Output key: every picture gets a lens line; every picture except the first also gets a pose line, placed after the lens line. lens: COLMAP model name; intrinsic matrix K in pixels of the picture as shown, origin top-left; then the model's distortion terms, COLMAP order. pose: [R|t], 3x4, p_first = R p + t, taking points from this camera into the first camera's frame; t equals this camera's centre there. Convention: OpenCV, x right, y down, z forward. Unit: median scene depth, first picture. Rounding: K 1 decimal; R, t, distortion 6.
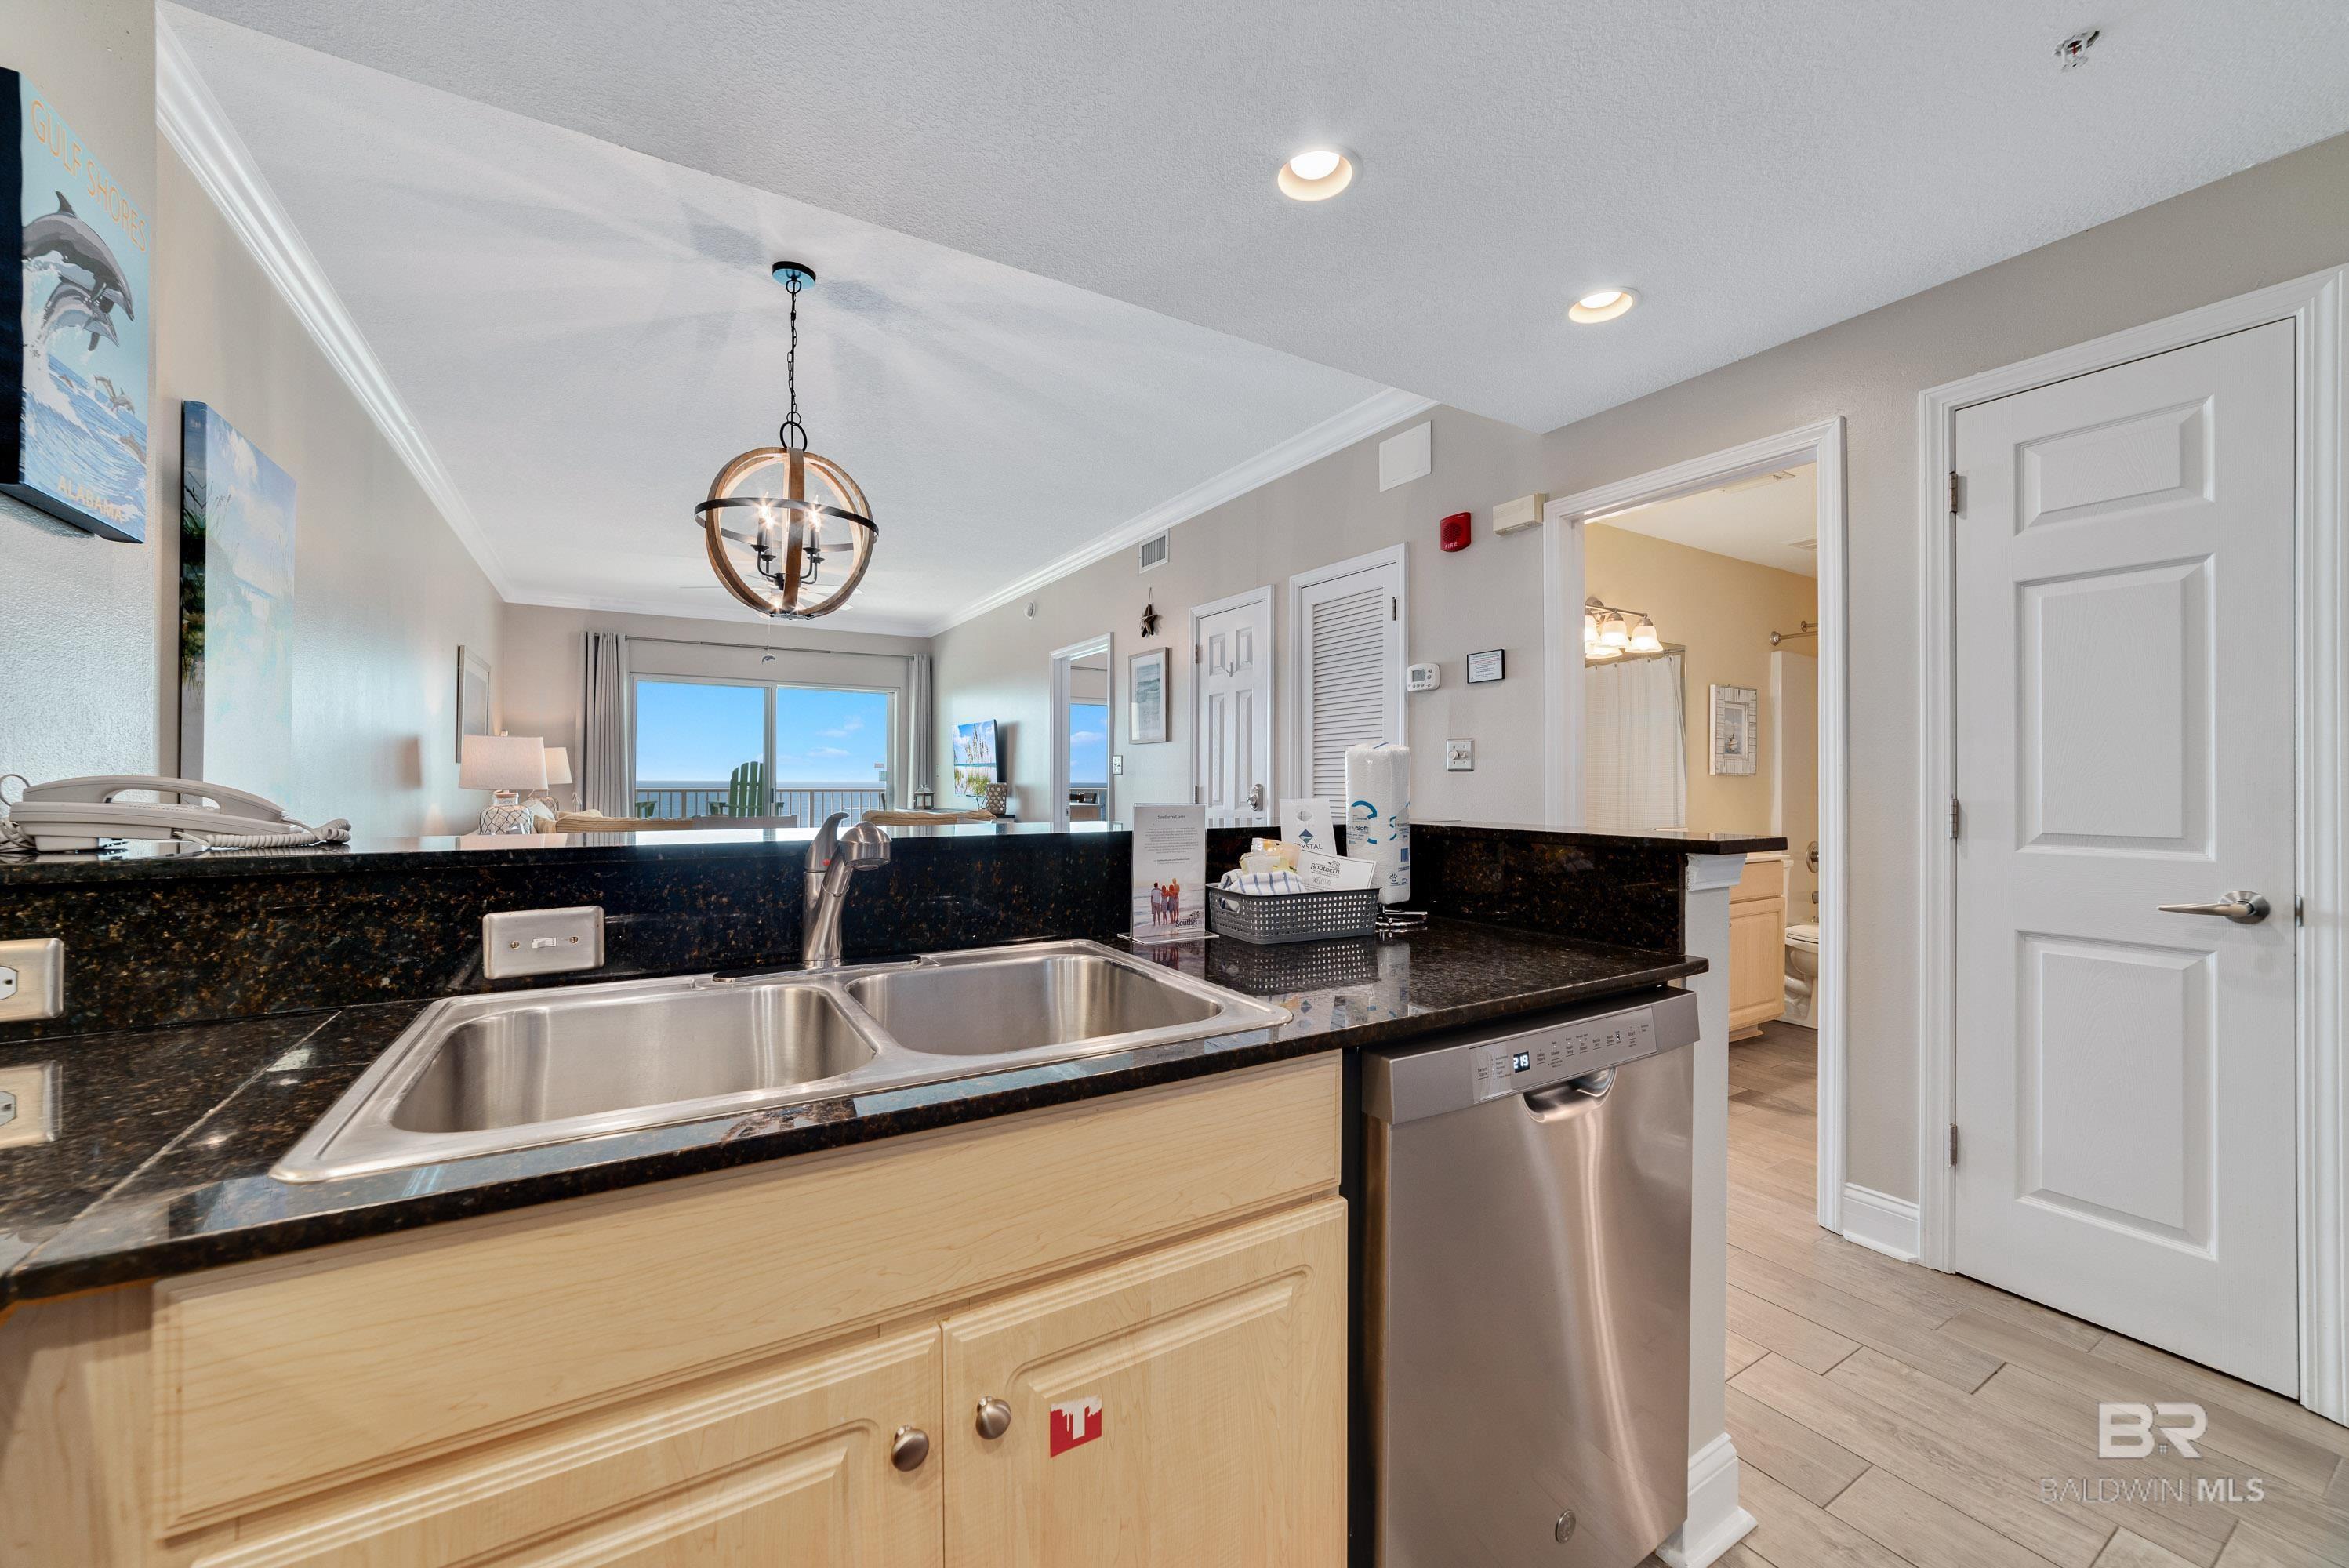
lens RADIAL K [[902.4, 0, 1173.5], [0, 902.4, 776.0], [0, 0, 1]] dist [-0.022271, 0.008729]
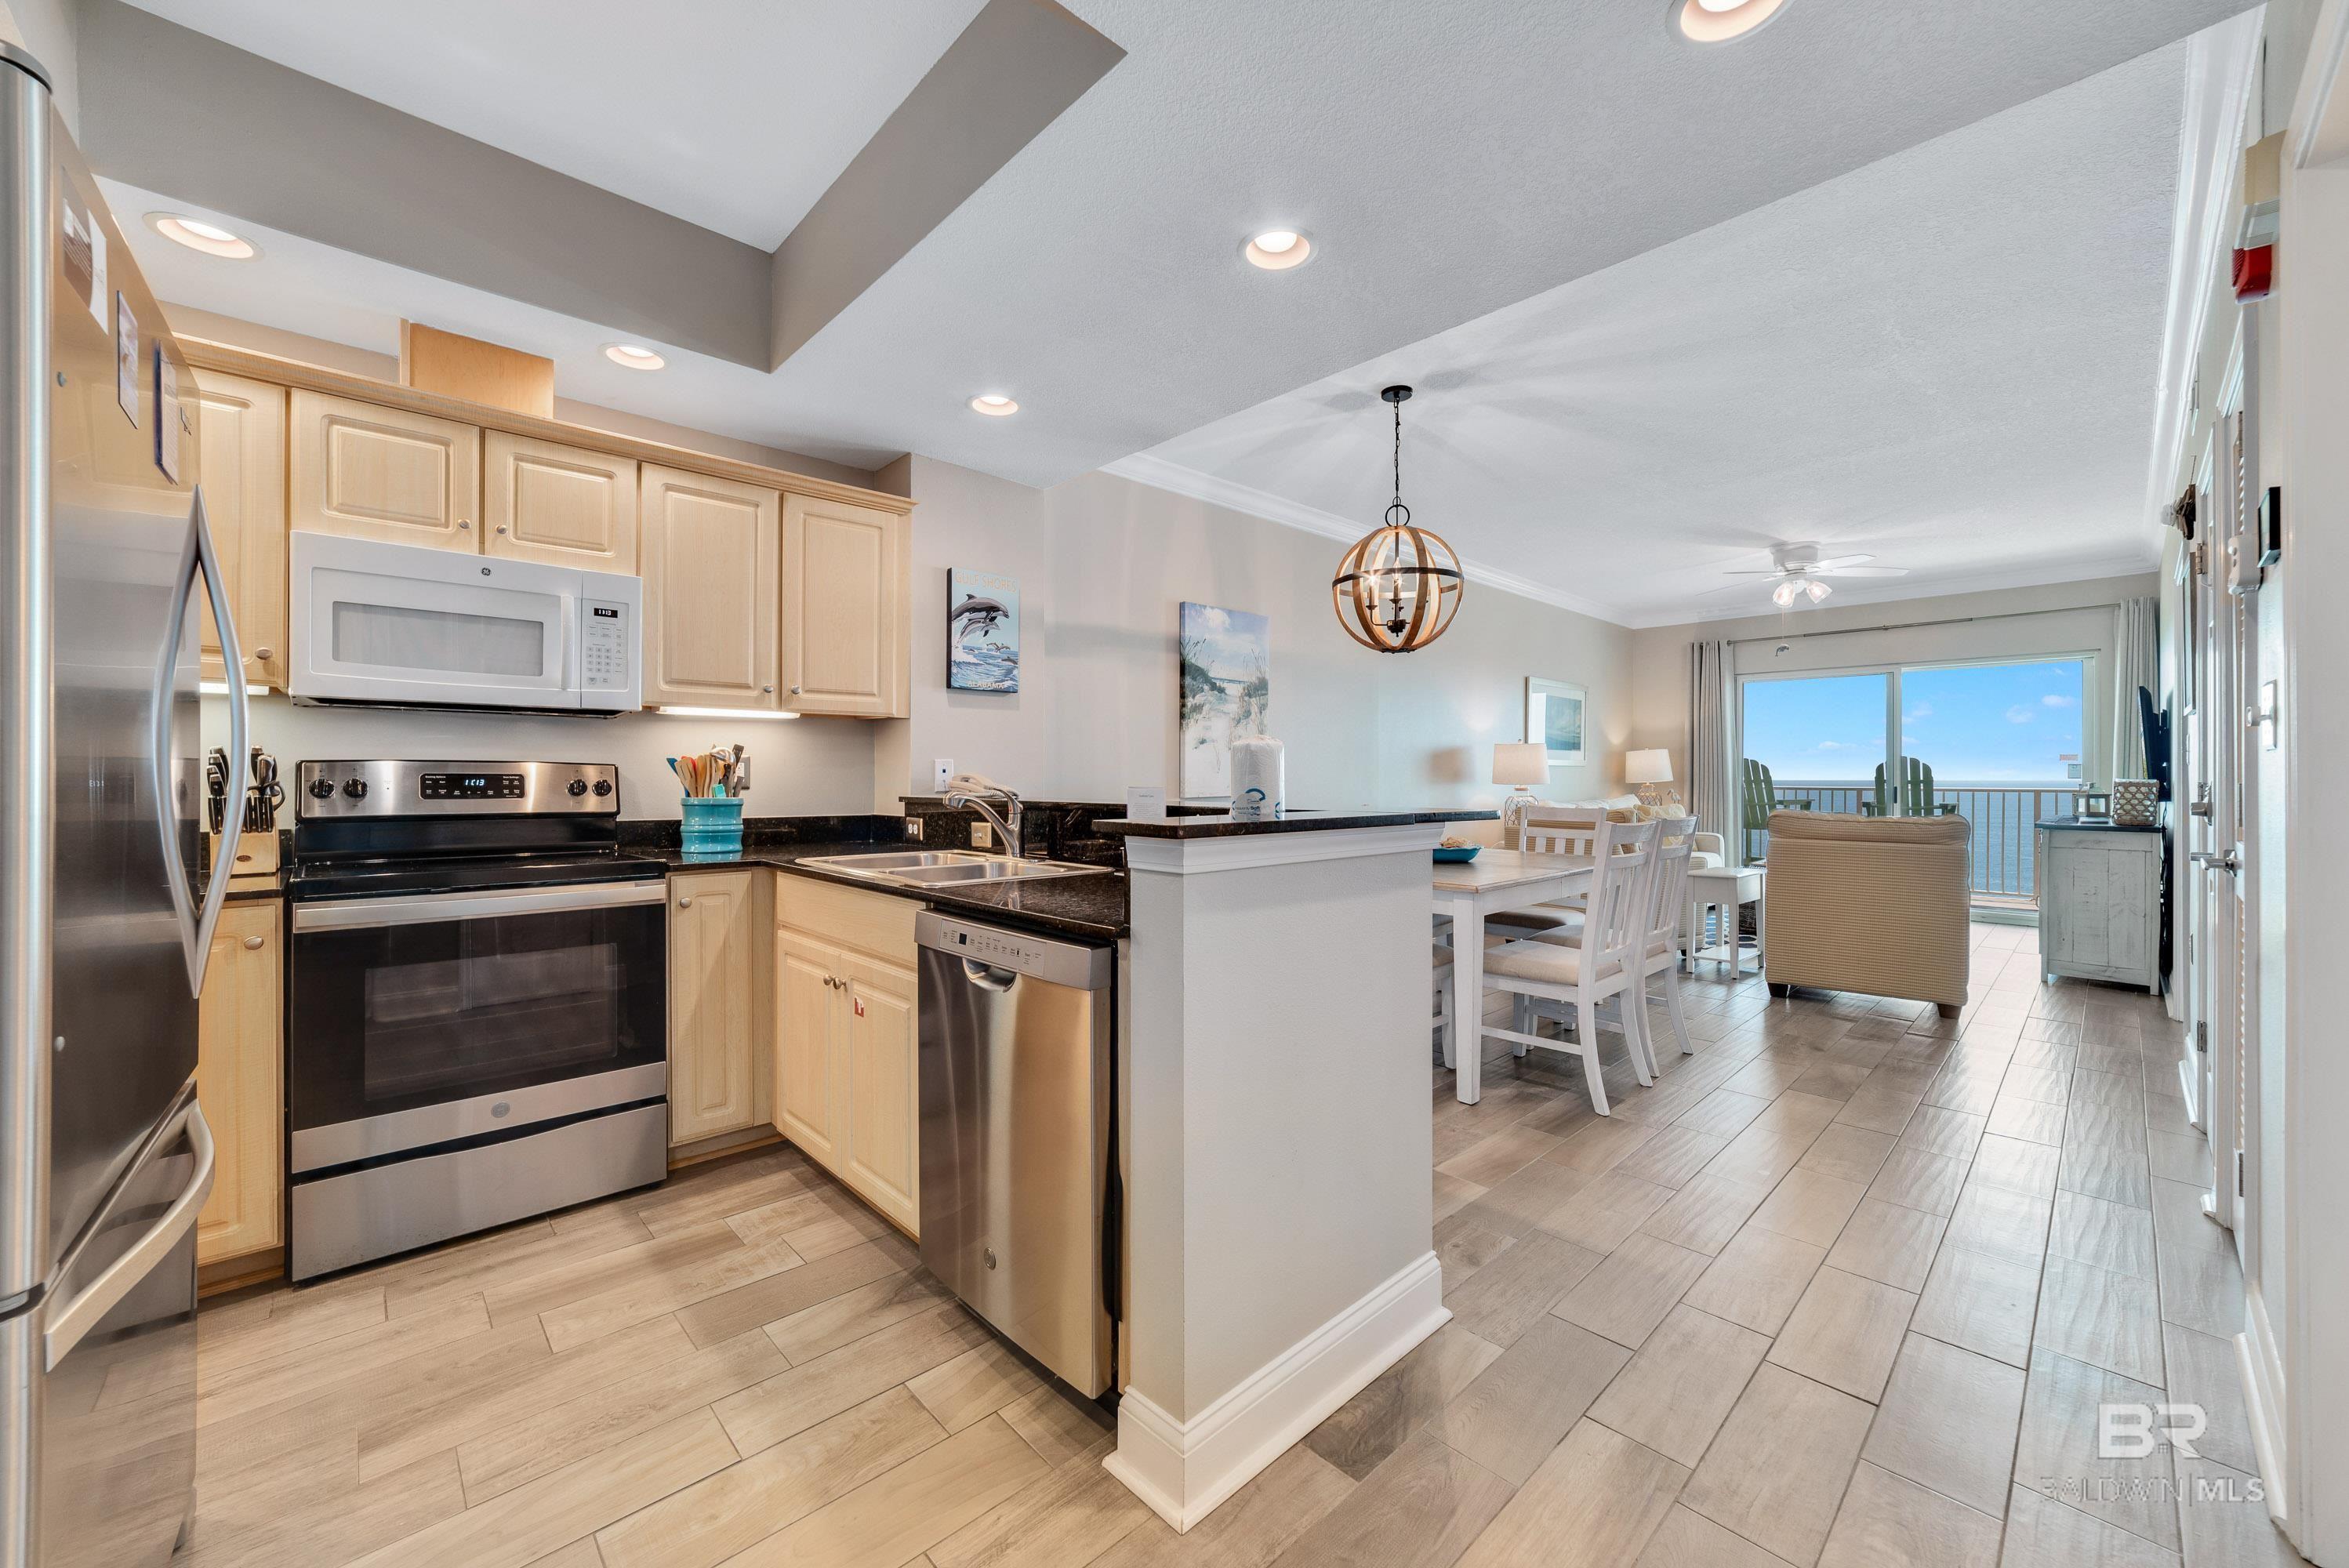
lens RADIAL K [[902.4, 0, 1173.5], [0, 902.4, 776.0], [0, 0, 1]] dist [-0.022271, 0.008729]
pose [[0.207764, -0.005165, -0.978165, 0.417524], [0.005254, 0.999978, -0.004165, 0.005262], [0.978165, -0.004274, 0.207787, 0.206343]]
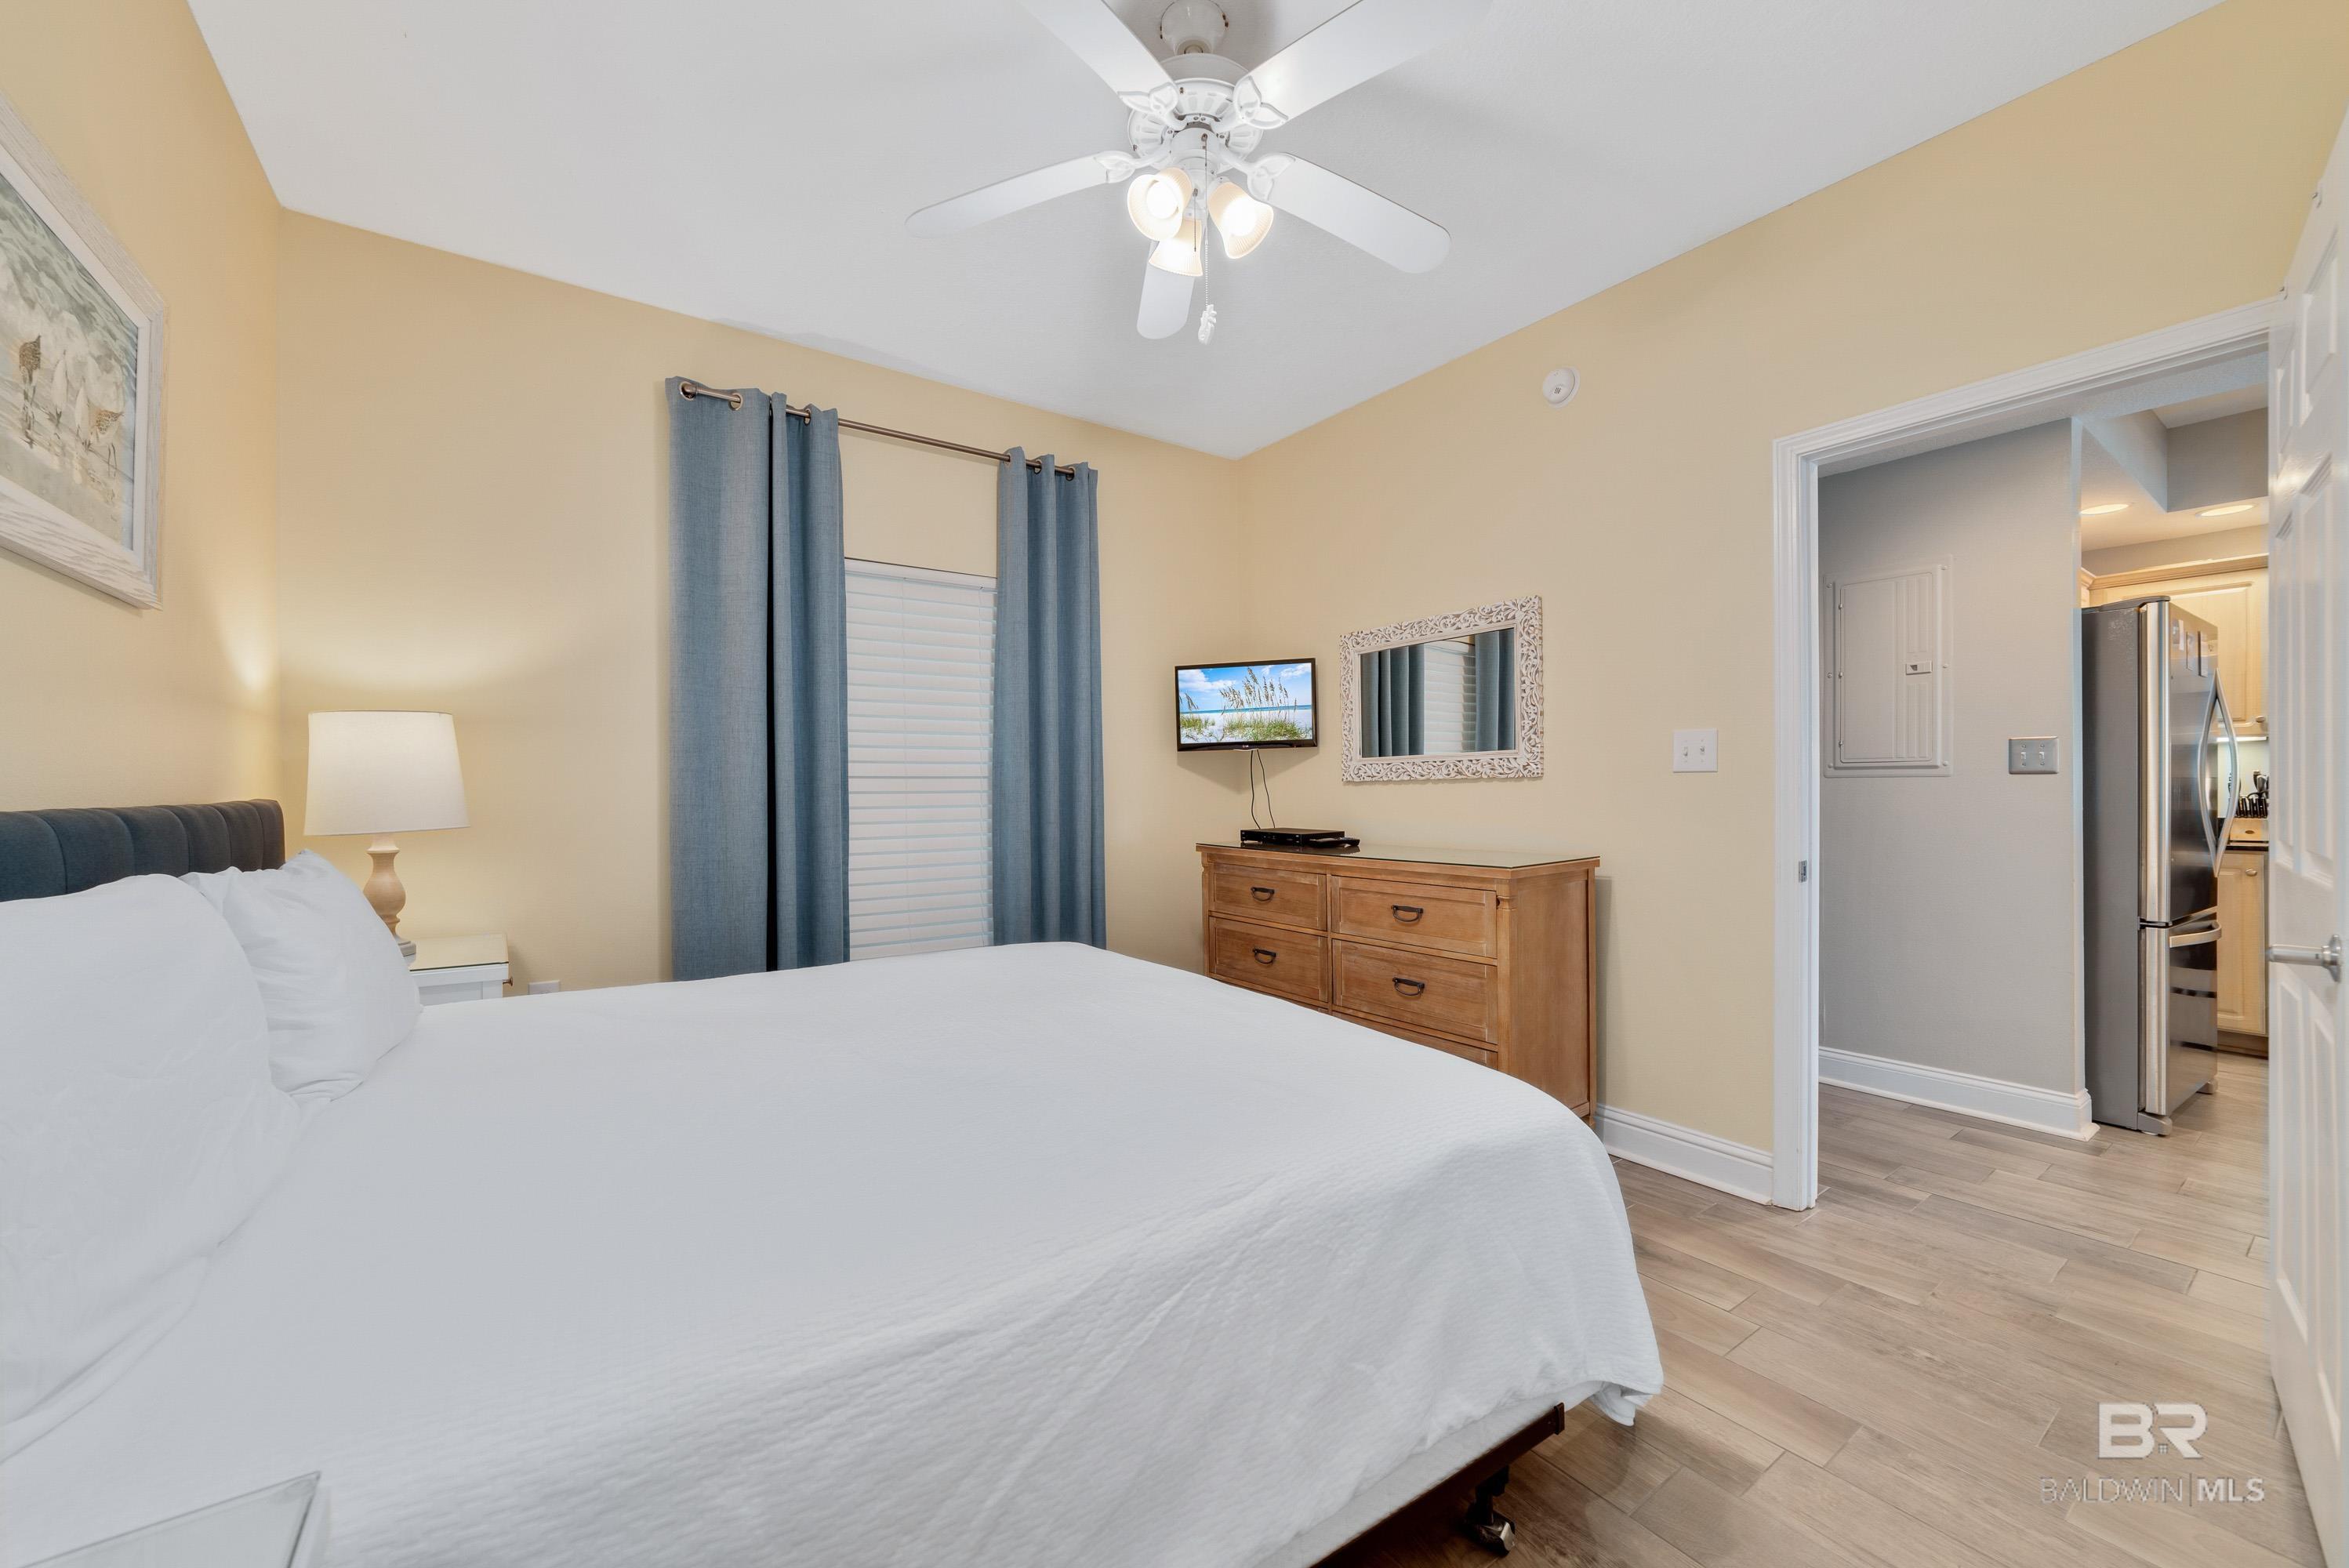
lens RADIAL K [[933.2, 0, 1181.6], [0, 933.2, 792.1], [0, 0, 1]] dist [-0.025856, 0.010075]
pose [[-0.996137, -0.003775, -0.087734, 0.884341], [-0.003389, 0.999984, -0.004548, 0.012219], [0.087750, -0.004233, -0.996134, 0.558926]]
